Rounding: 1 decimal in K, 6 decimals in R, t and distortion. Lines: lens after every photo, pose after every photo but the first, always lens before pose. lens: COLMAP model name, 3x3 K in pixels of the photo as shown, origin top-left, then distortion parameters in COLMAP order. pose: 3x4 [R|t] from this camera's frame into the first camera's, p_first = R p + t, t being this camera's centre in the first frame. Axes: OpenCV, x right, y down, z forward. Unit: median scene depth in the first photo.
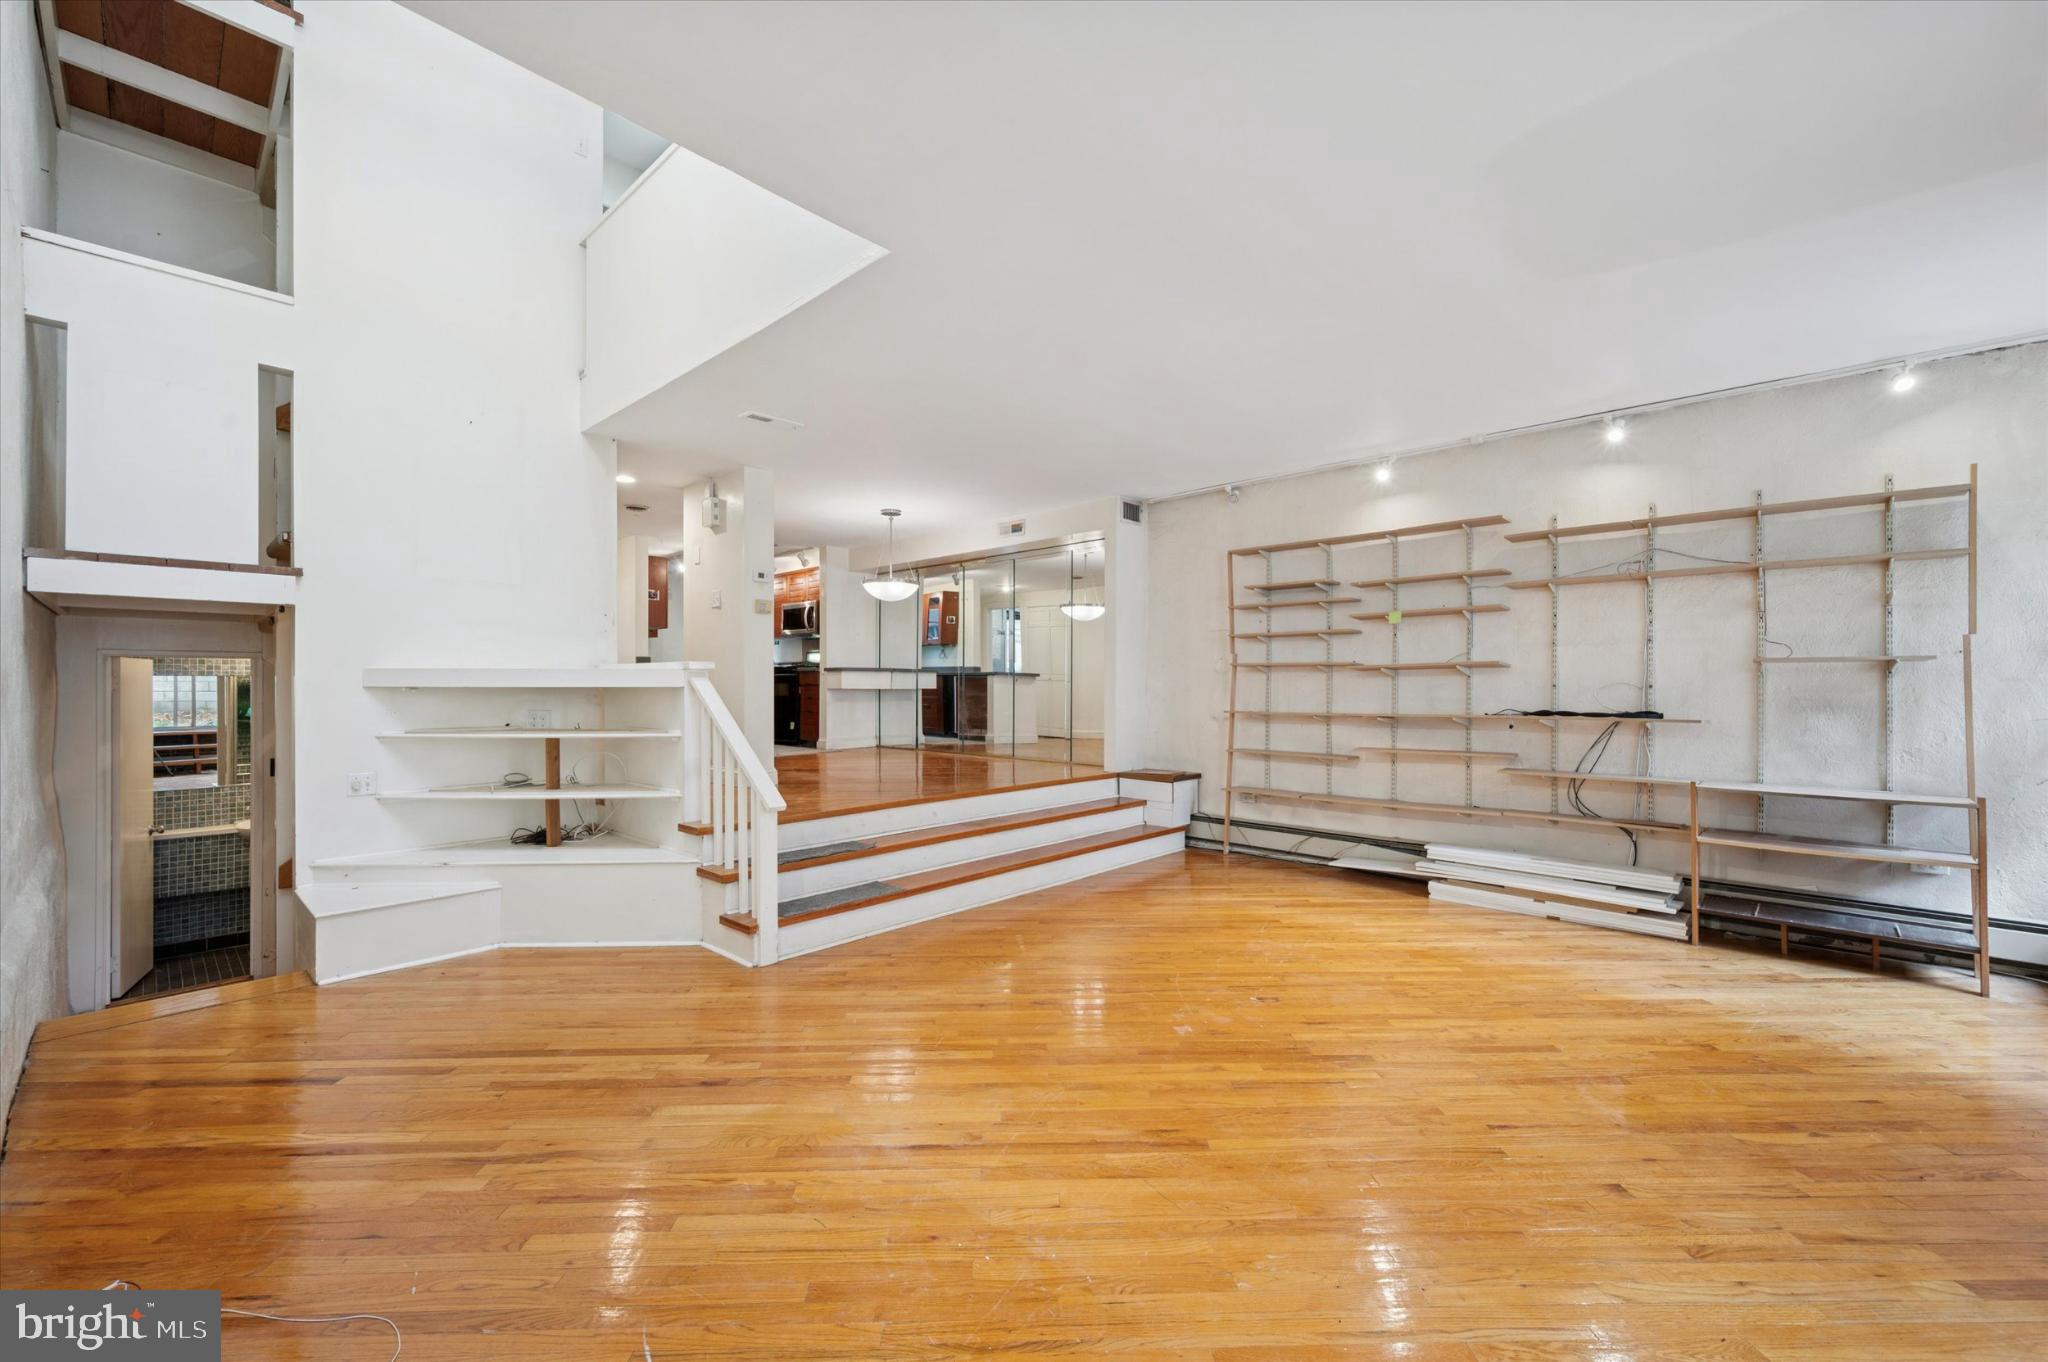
lens RADIAL K [[803.8, 0, 1024.6], [0, 803.8, 681.4], [0, 0, 1]] dist [-0.008127, 0.000058]
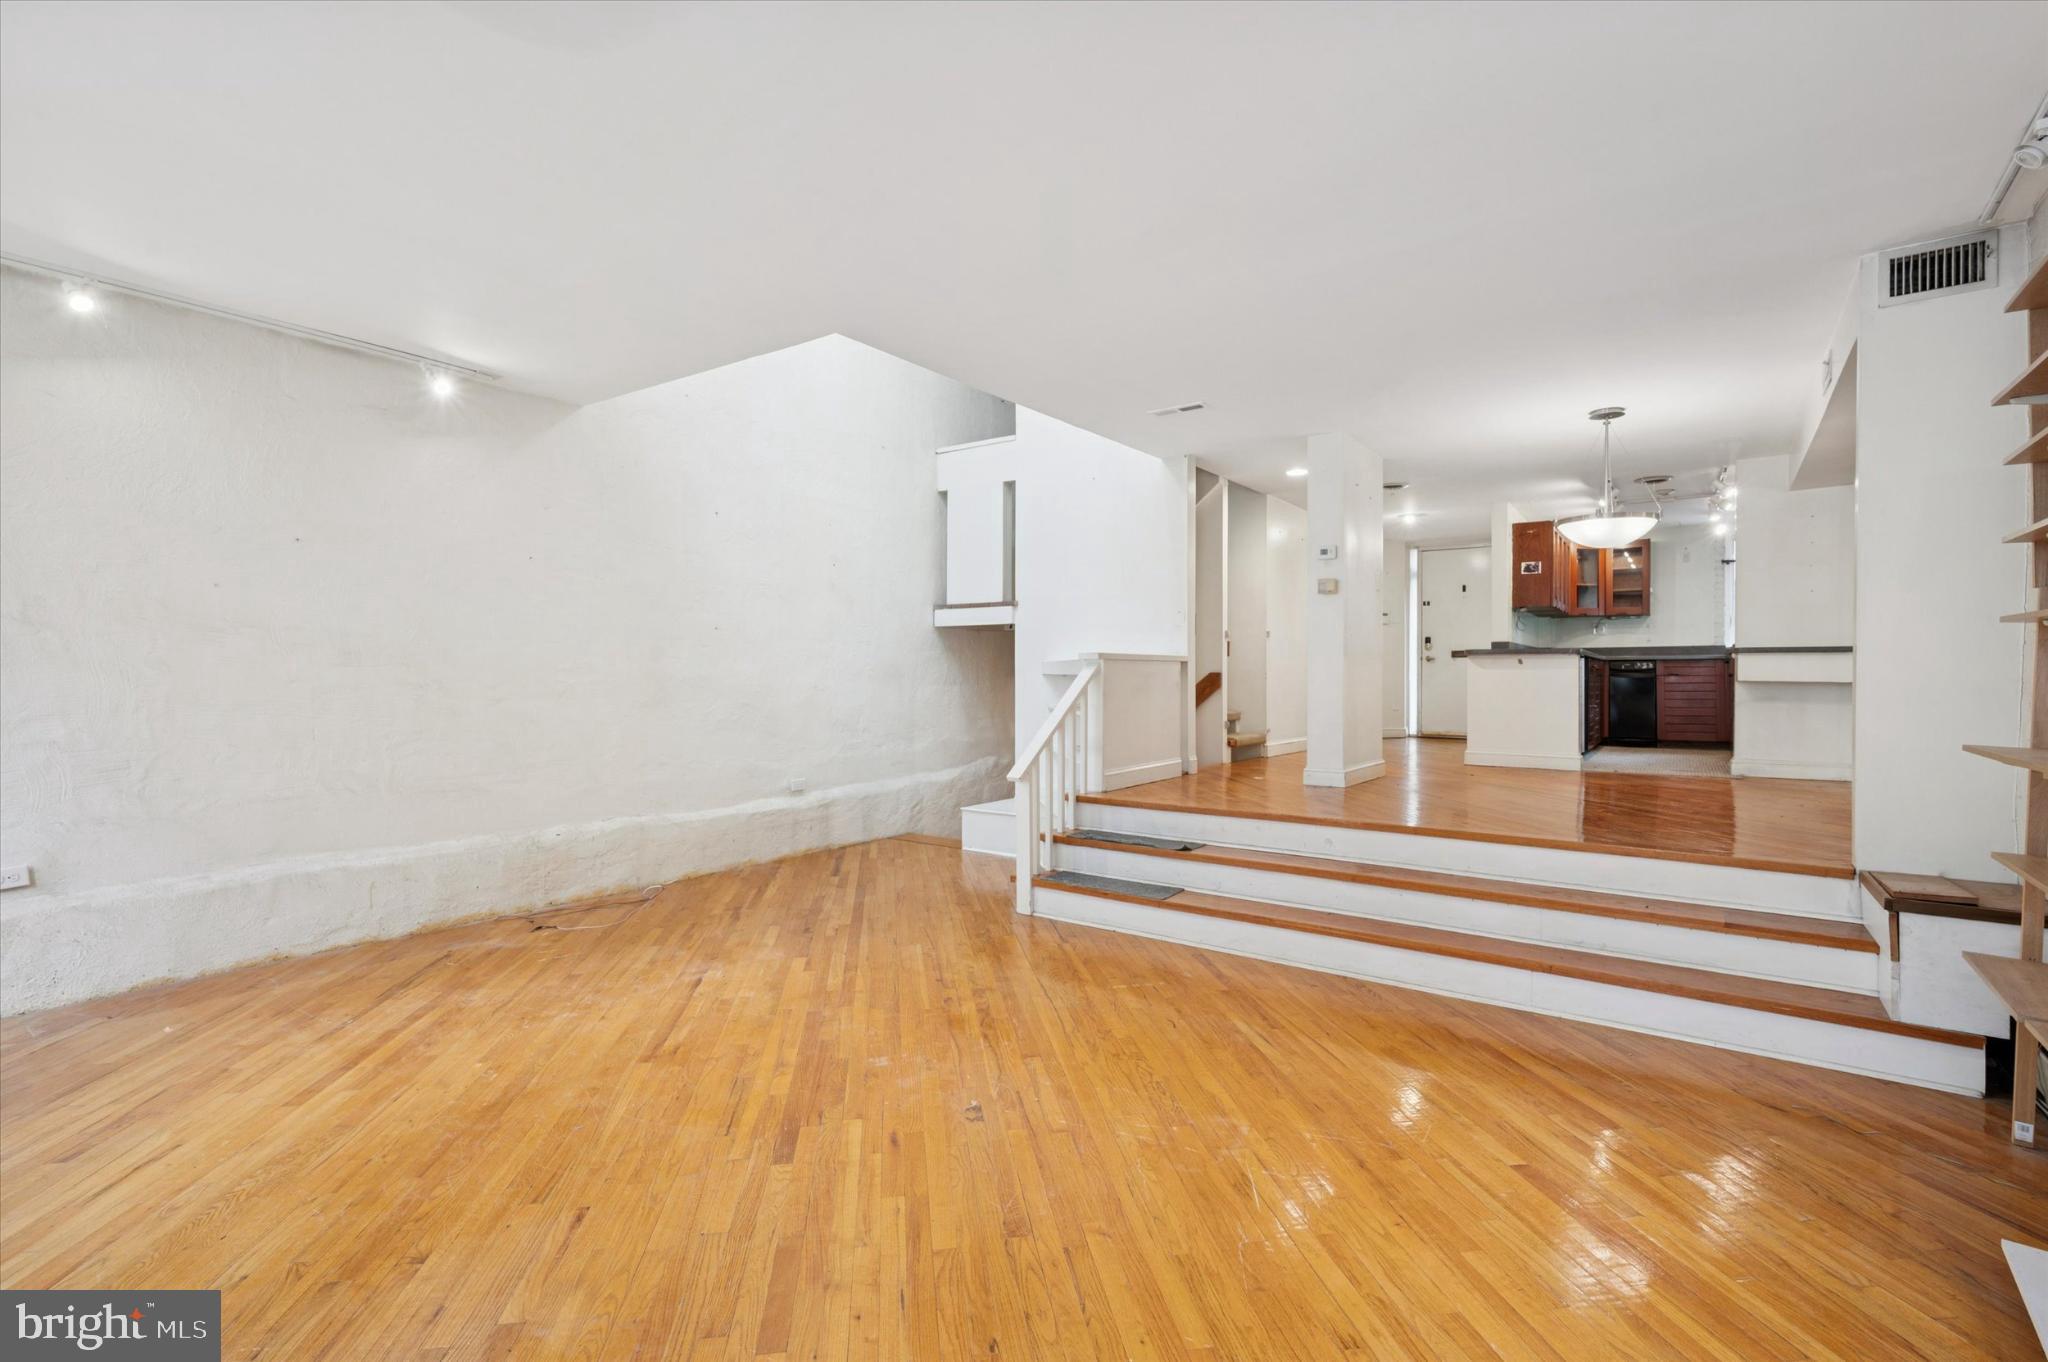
lens RADIAL K [[910.8, 0, 1037.8], [0, 910.8, 676.6], [0, 0, 1]] dist [-0.003925, -0.000270]
pose [[0.140637, 0.003229, -0.990056, 0.843163], [0.001569, 0.999993, 0.003484, 0.004360], [0.990060, -0.002043, 0.140631, 0.715787]]
